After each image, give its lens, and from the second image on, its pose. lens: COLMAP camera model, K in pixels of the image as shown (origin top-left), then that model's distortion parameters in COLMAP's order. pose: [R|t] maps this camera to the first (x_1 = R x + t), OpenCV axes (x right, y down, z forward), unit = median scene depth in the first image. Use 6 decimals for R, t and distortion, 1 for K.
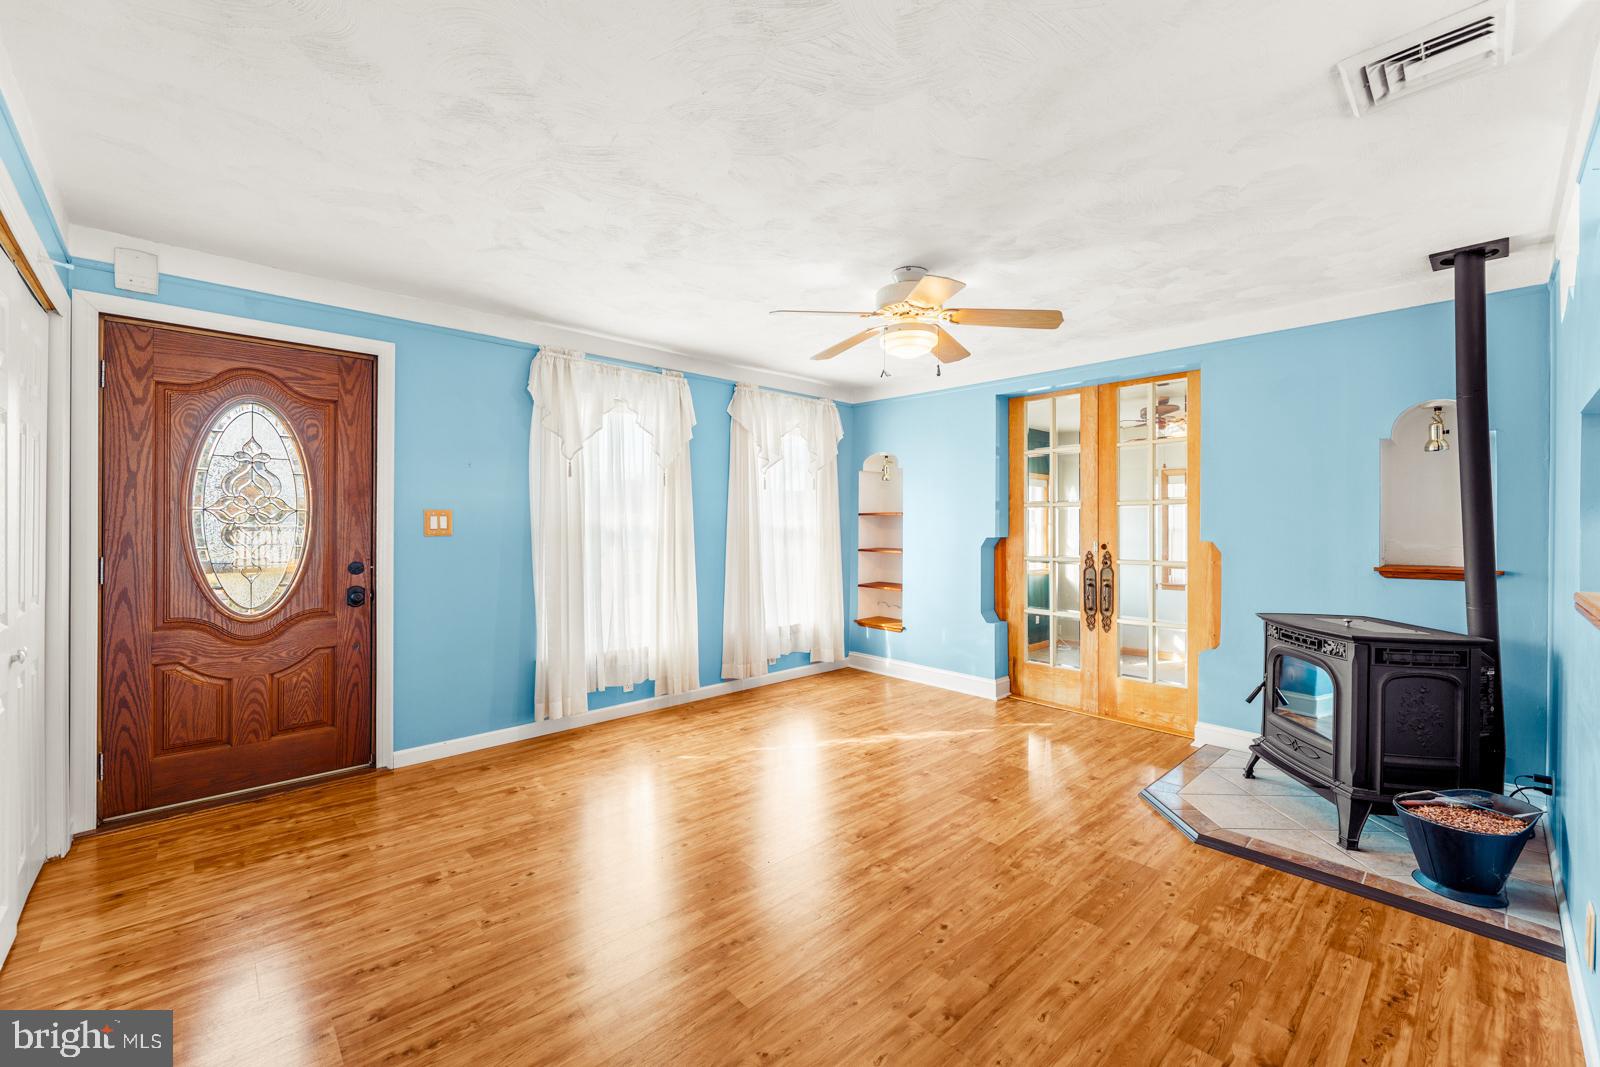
lens RADIAL K [[652.6, 0, 832.0], [0, 652.6, 517.3], [0, 0, 1]] dist [-0.004204, -0.000100]
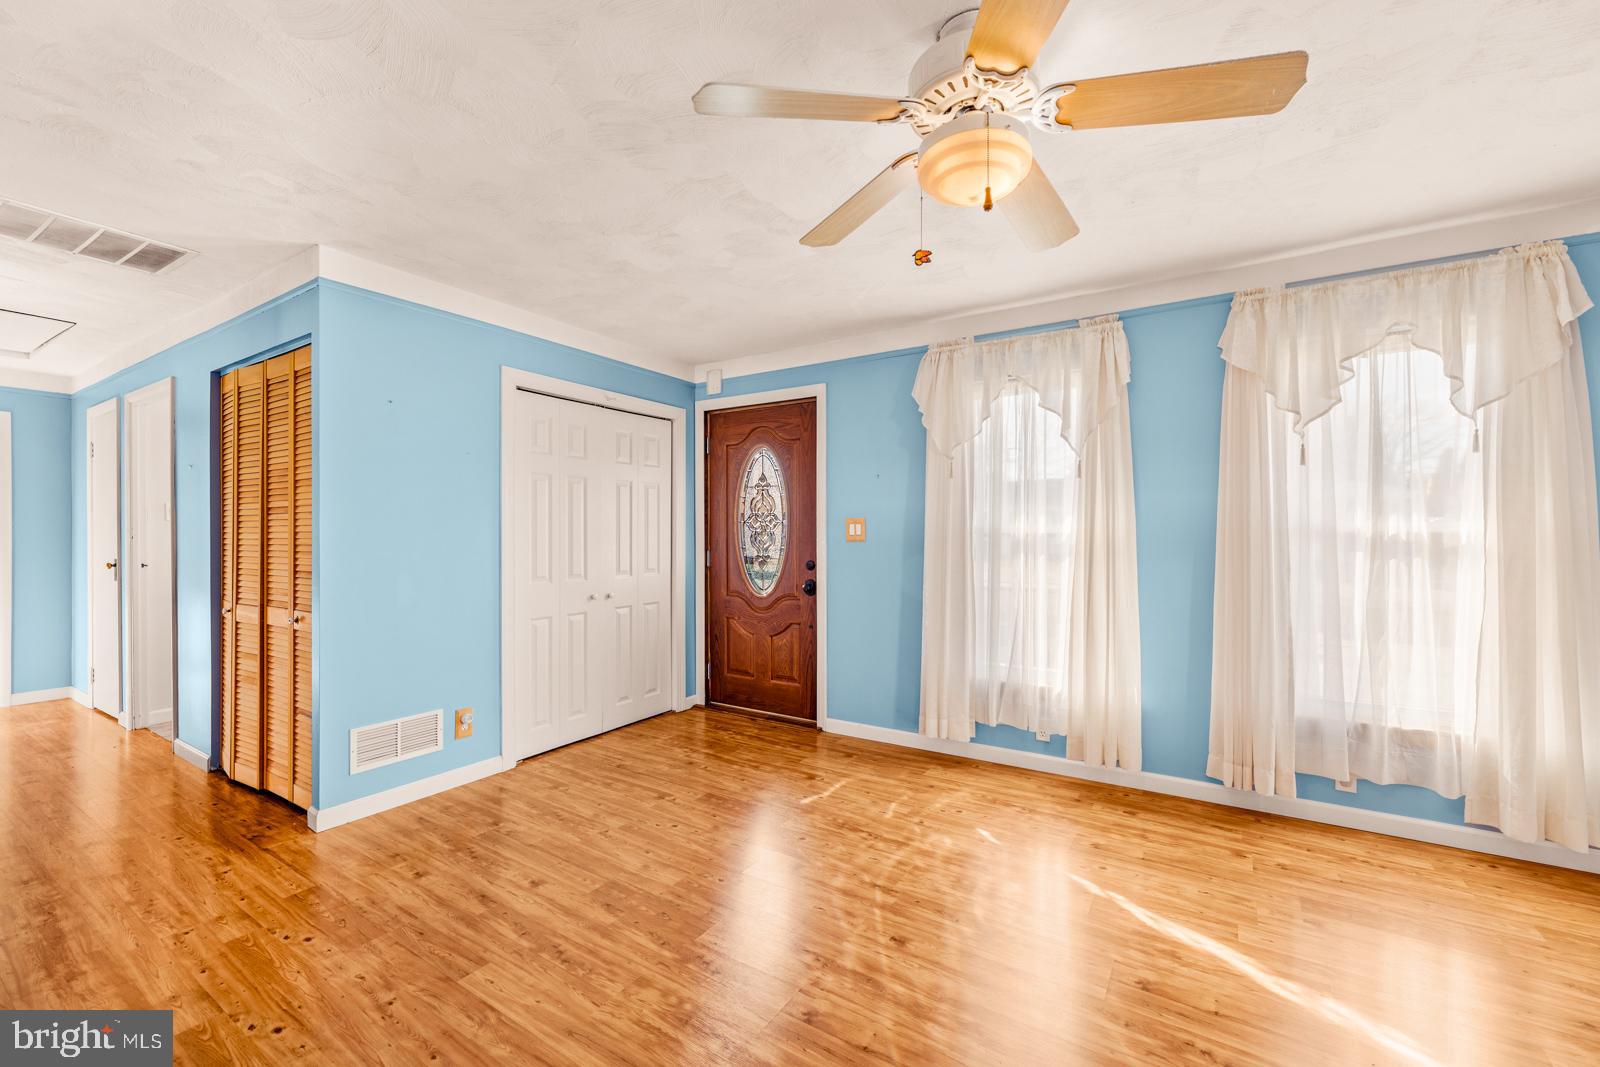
lens RADIAL K [[652.6, 0, 783.4], [0, 652.6, 531.8], [0, 0, 1]] dist [-0.004204, -0.000100]
pose [[0.206734, -0.005317, -0.978383, 0.550022], [0.011290, 0.999932, -0.003049, 0.015534], [0.978332, -0.010415, 0.206780, 0.721607]]
